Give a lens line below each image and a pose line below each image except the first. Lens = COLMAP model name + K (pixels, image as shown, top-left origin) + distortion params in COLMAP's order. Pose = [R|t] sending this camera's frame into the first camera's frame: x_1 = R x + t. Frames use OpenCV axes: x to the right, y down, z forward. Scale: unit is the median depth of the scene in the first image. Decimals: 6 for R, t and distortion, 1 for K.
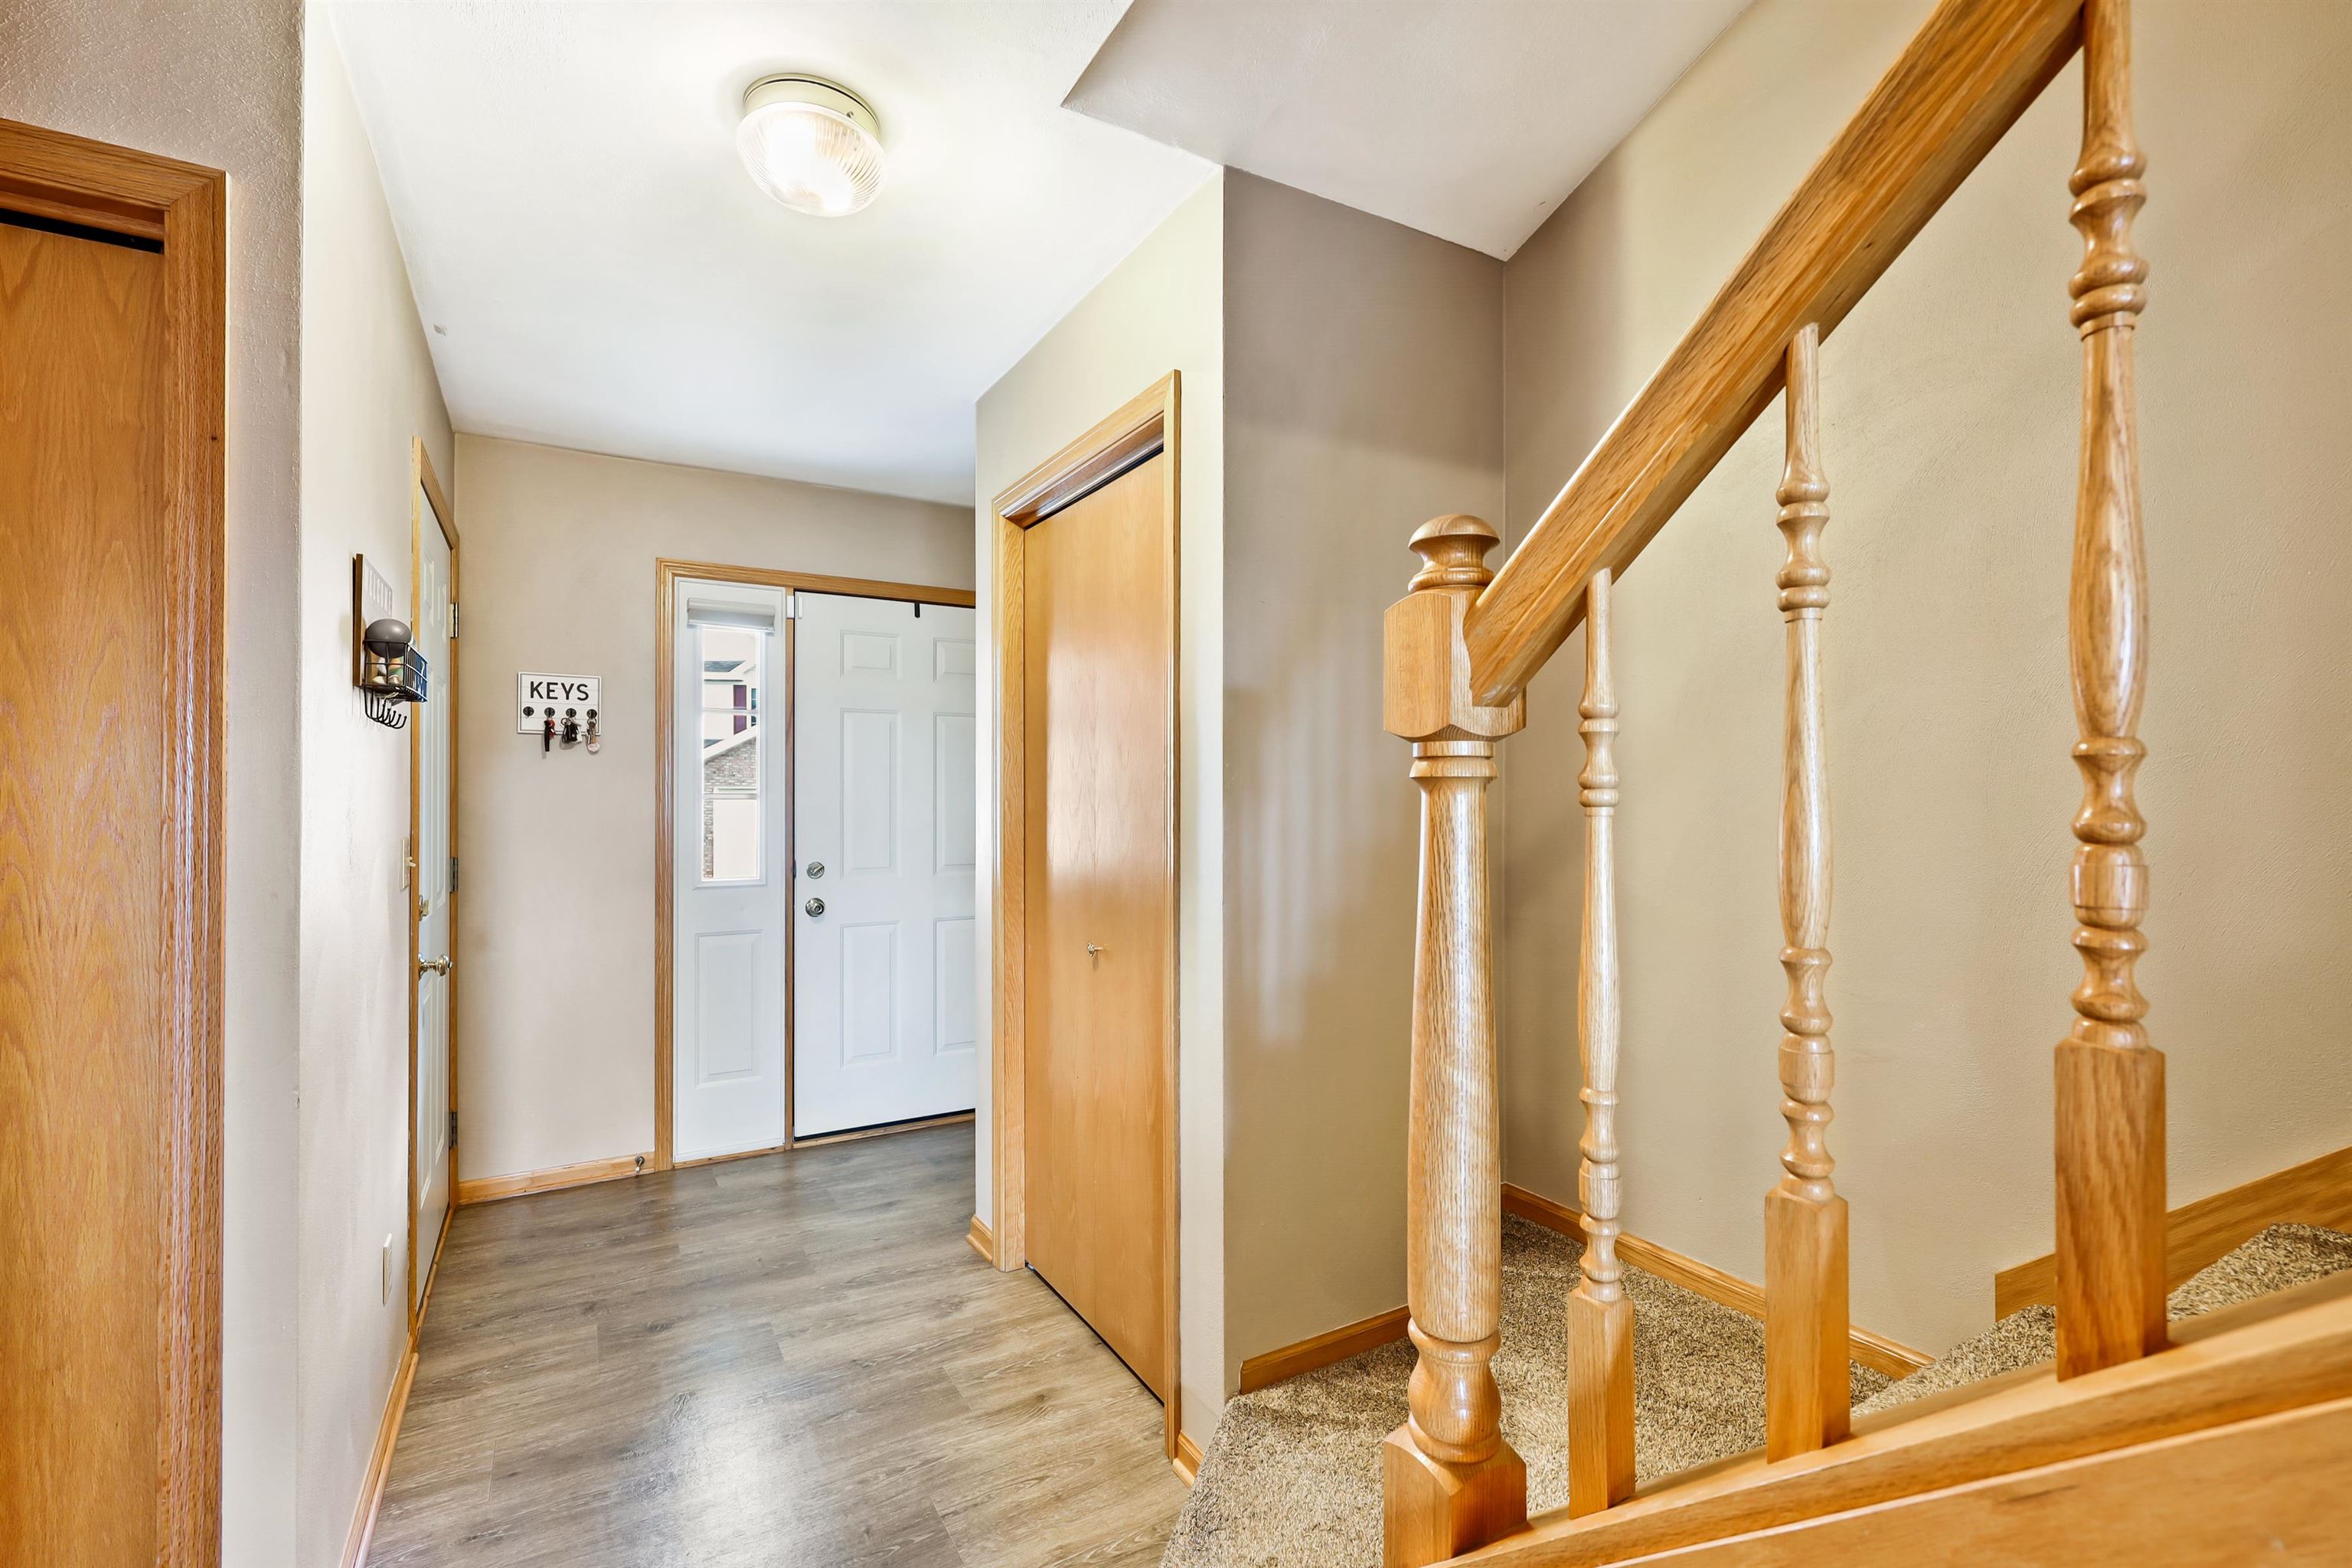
lens RADIAL K [[1033.6, 0, 1178.1], [0, 1033.6, 782.3], [0, 0, 1]] dist [-0.000648, -0.000014]
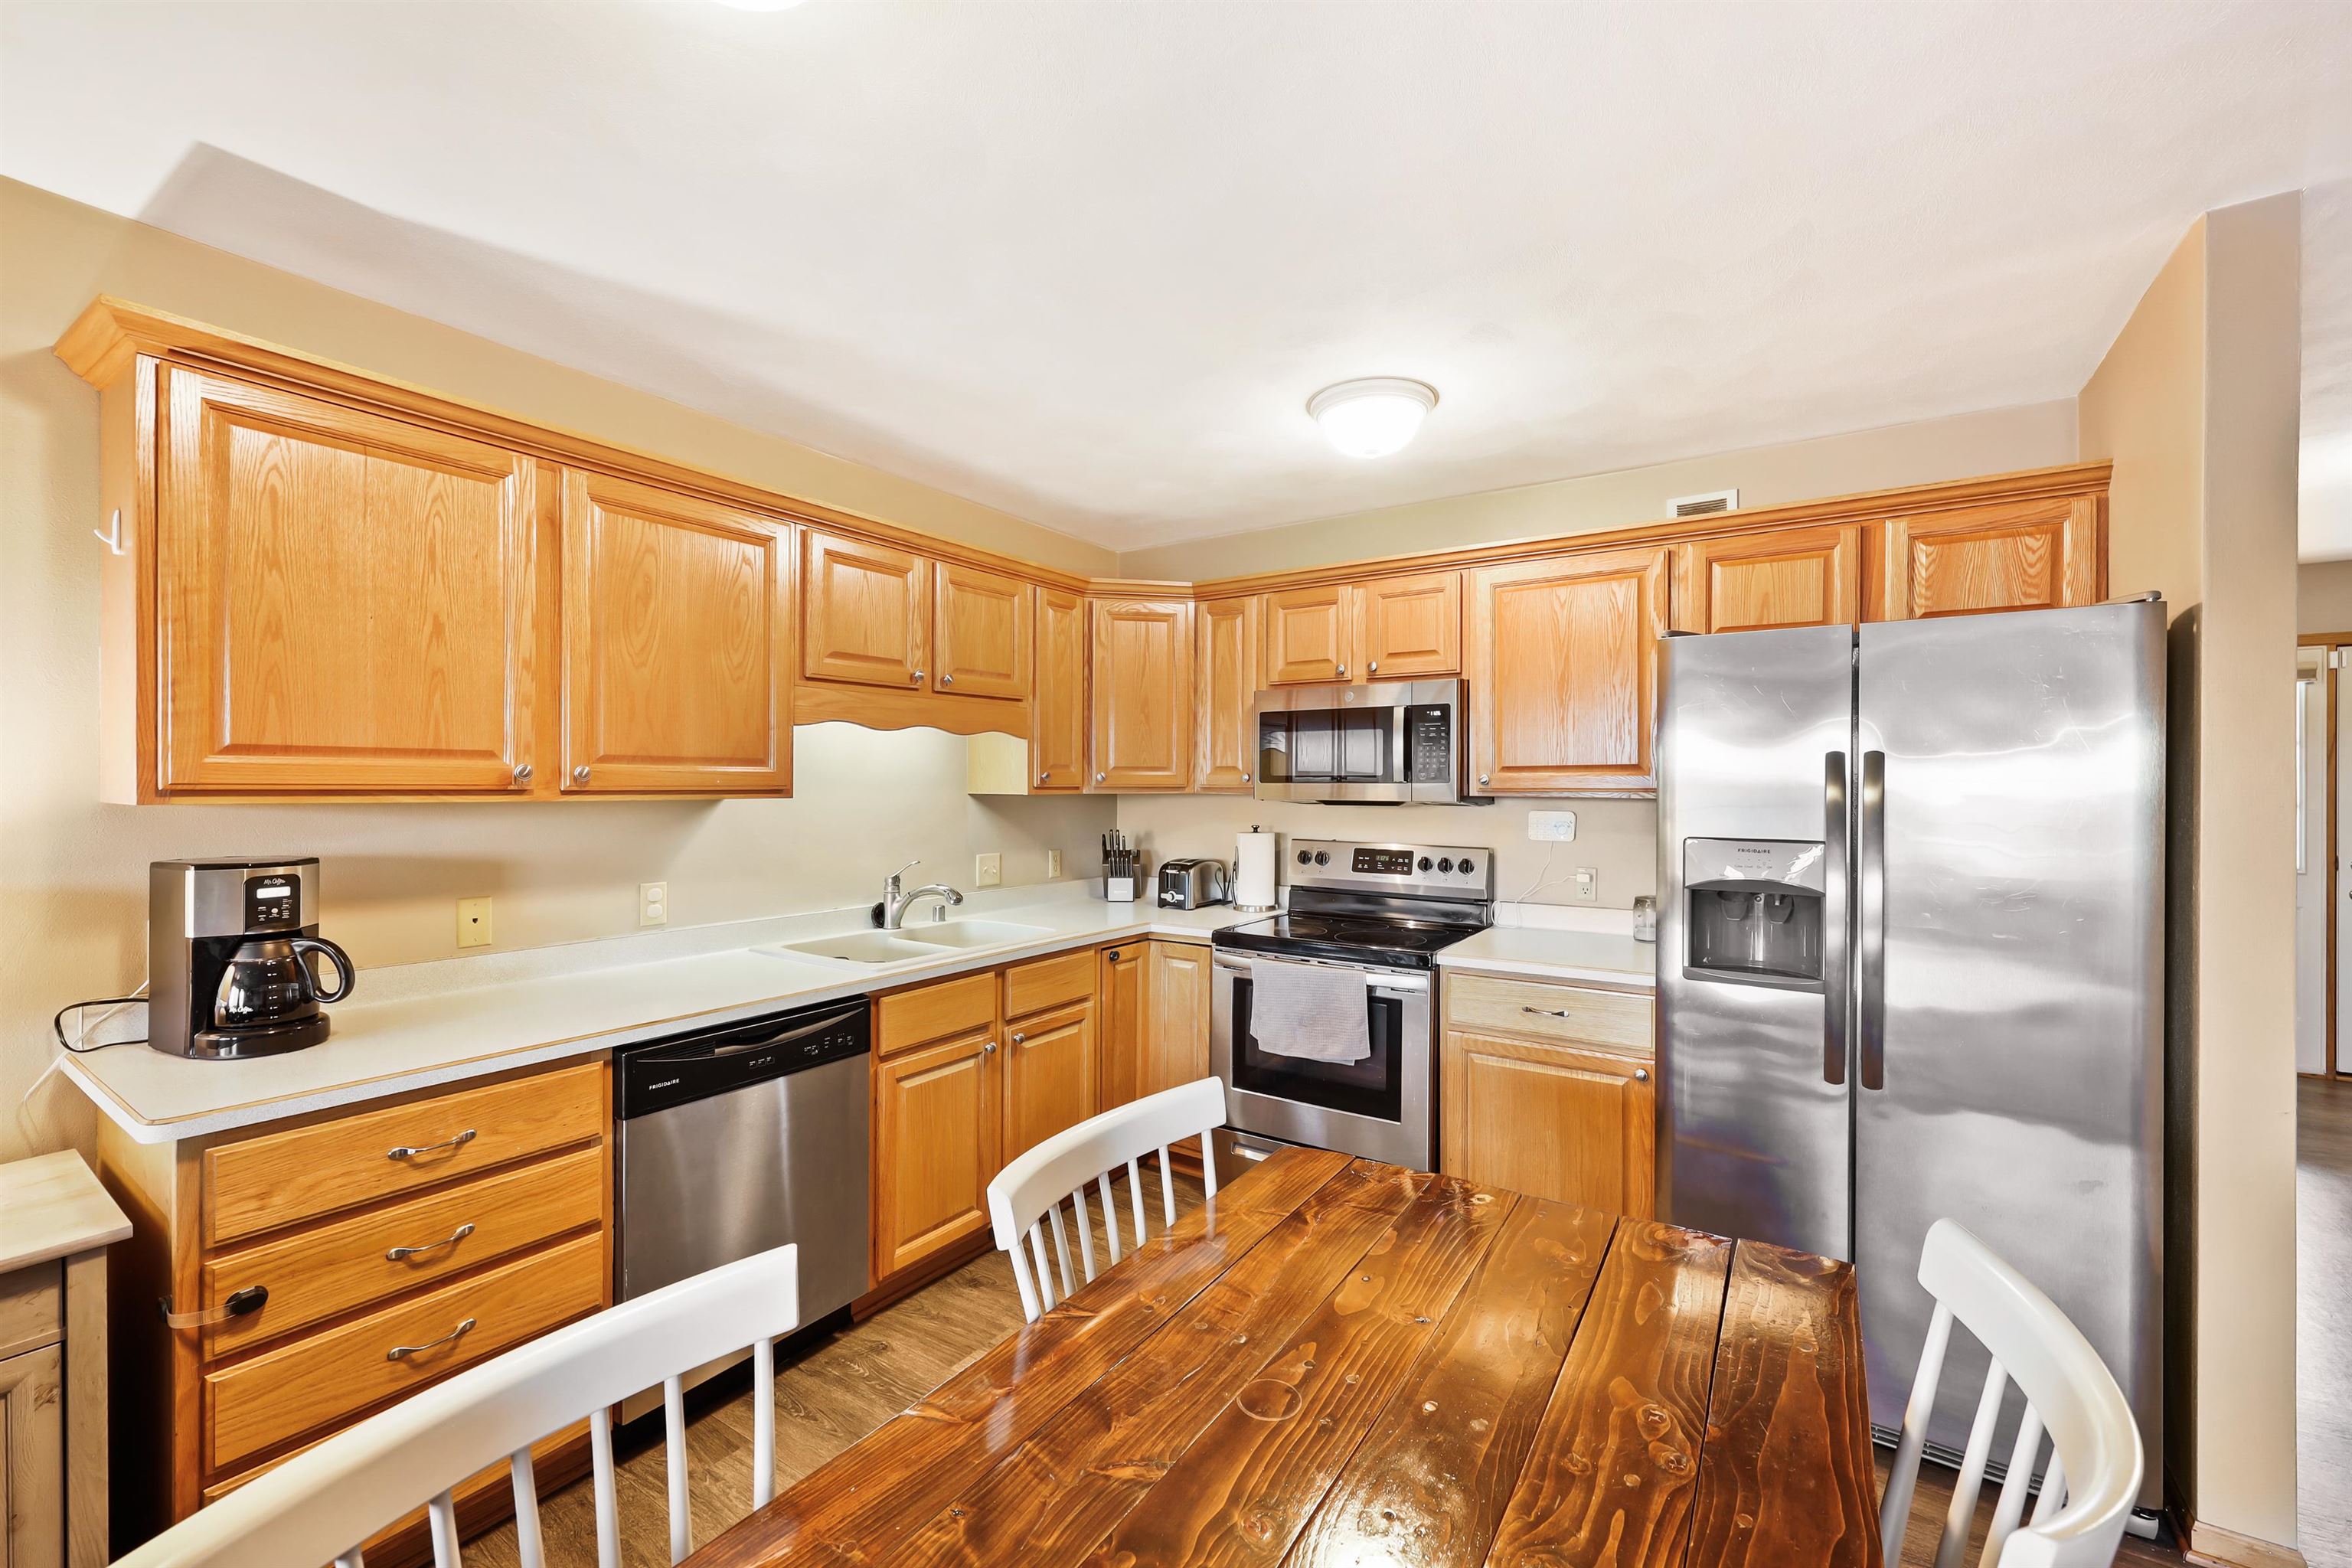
lens RADIAL K [[950.7, 0, 1179.4], [0, 950.7, 781.9], [0, 0, 1]] dist [-0.004727, -0.000597]
pose [[0.439920, 0.002070, -0.898034, 0.097727], [0.006809, 0.999961, 0.005640, -0.068272], [0.898011, -0.008596, 0.439889, -1.614811]]
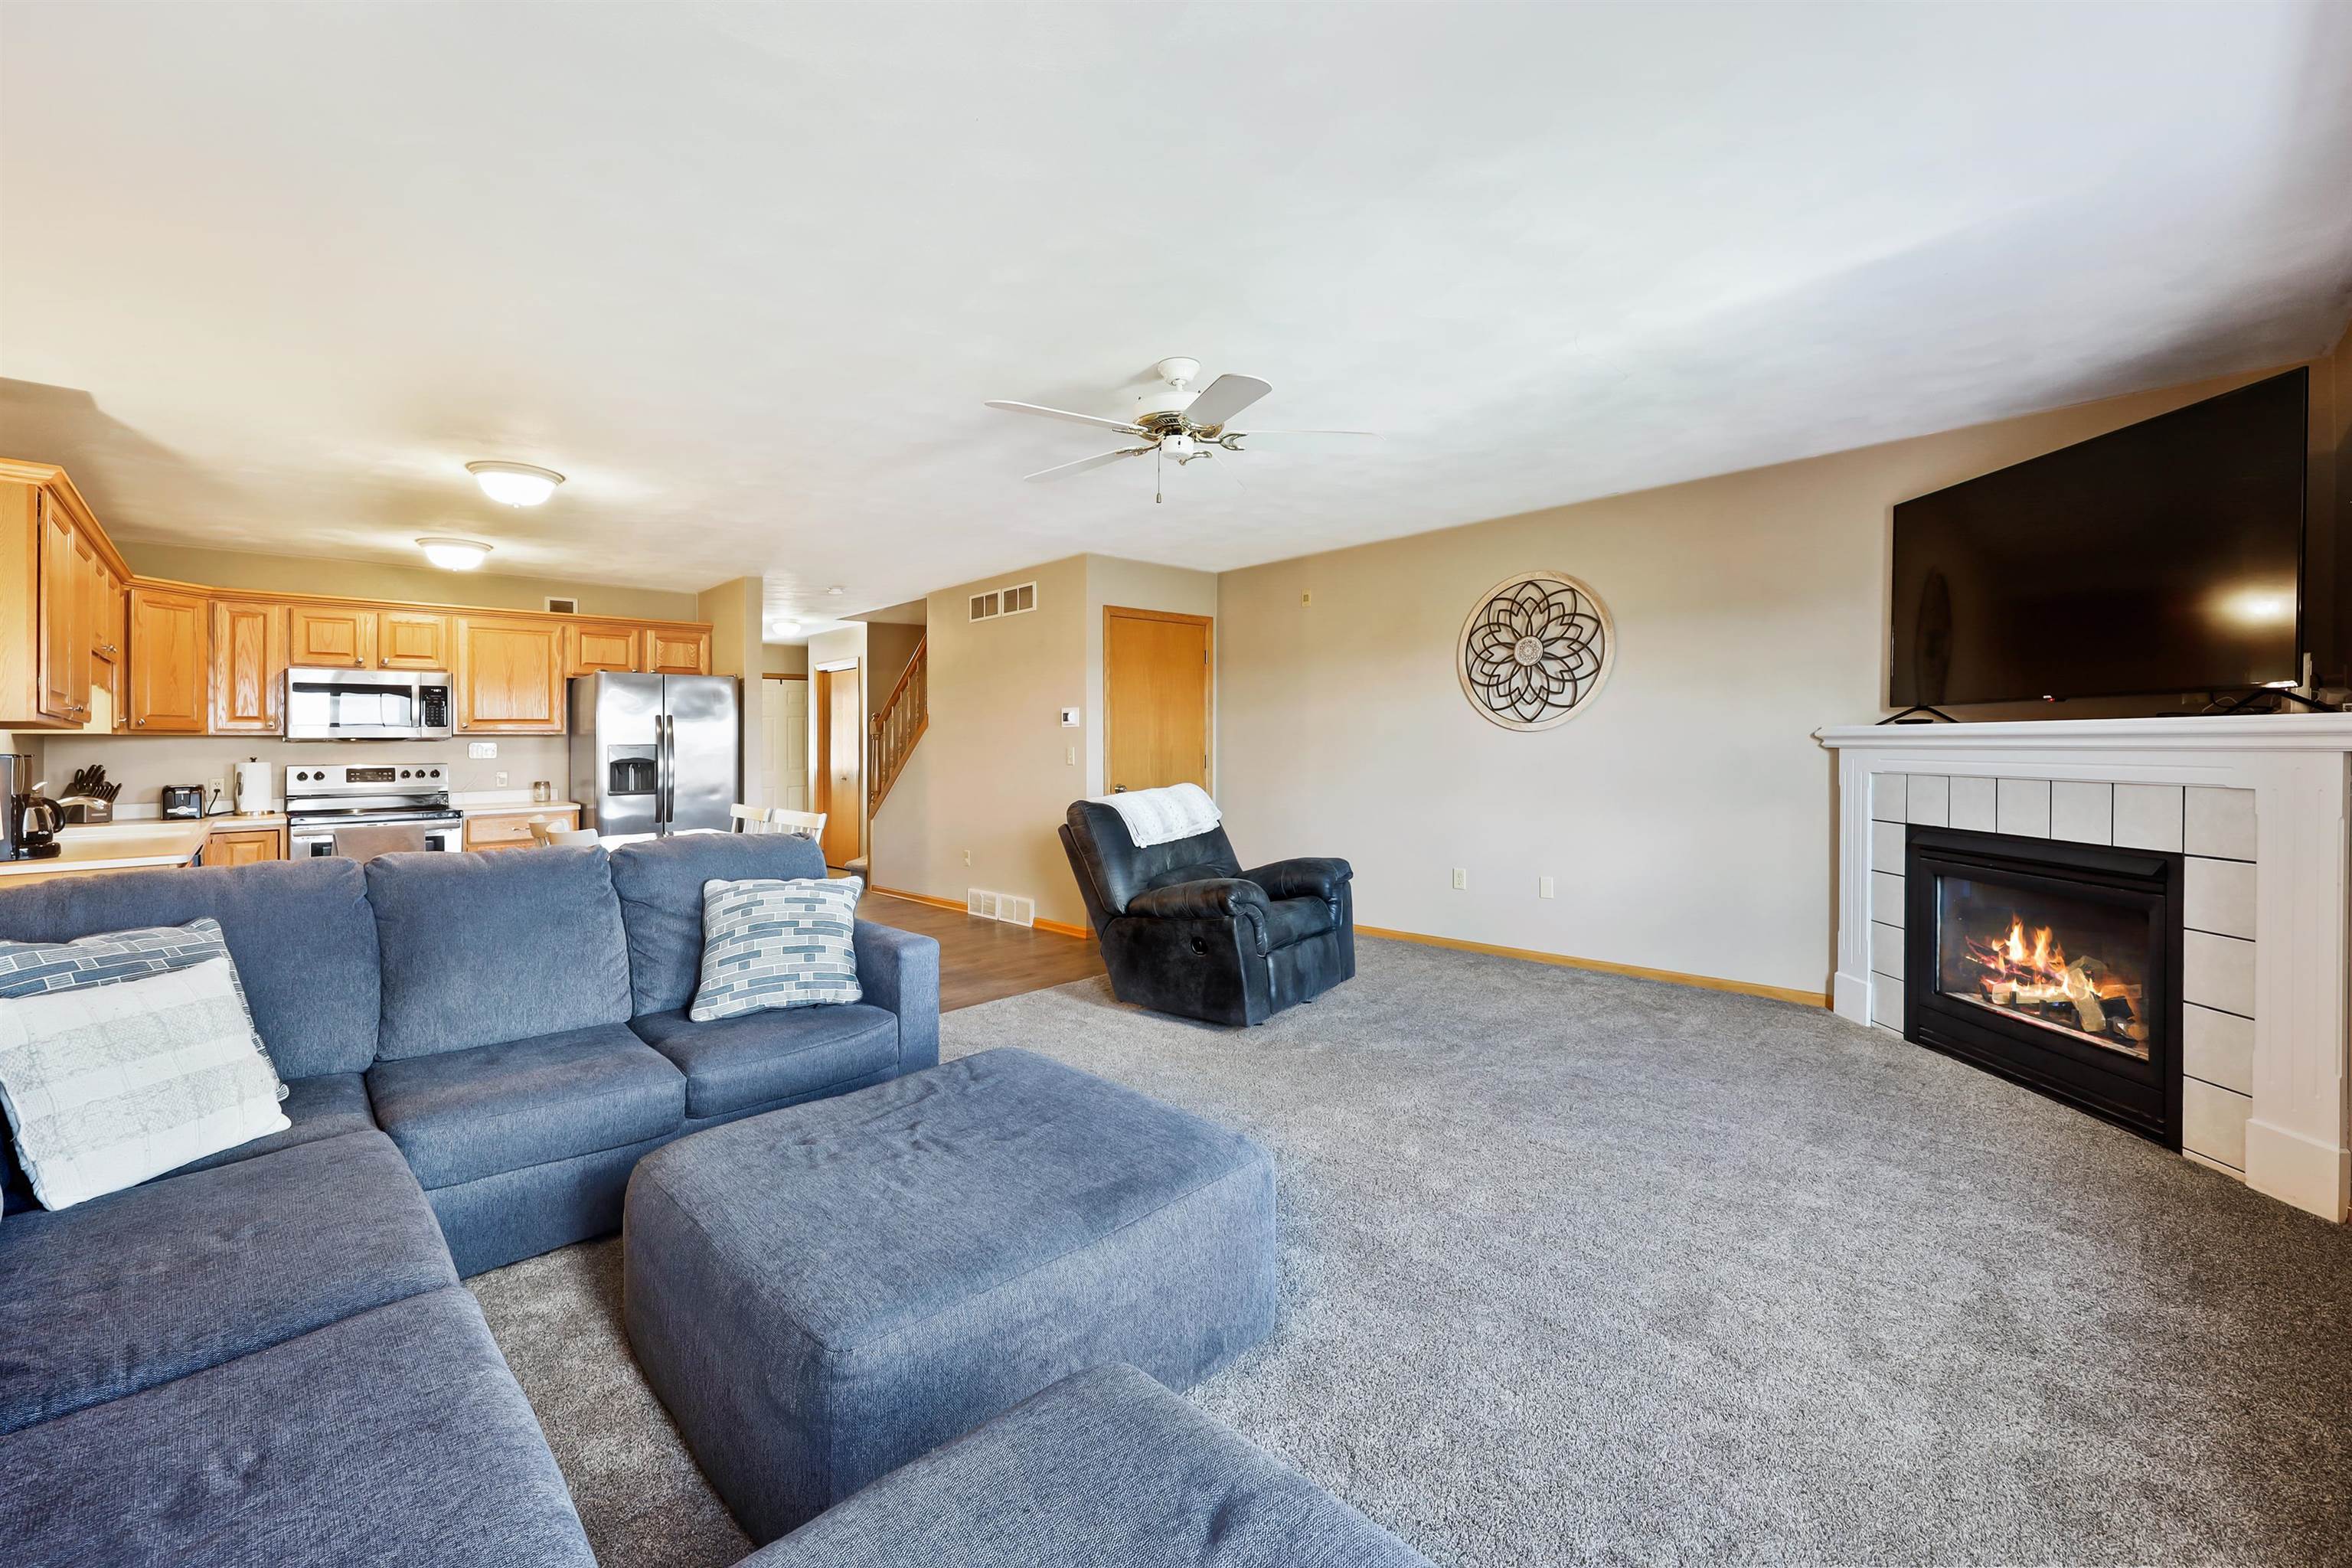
lens RADIAL K [[950.7, 0, 1195.2], [0, 950.7, 733.5], [0, 0, 1]] dist [-0.004727, -0.000597]
pose [[0.967737, -0.004763, 0.251918, 0.428095], [0.003811, 0.999984, 0.004269, -0.038508], [-0.251934, -0.003171, 0.967739, -4.078433]]
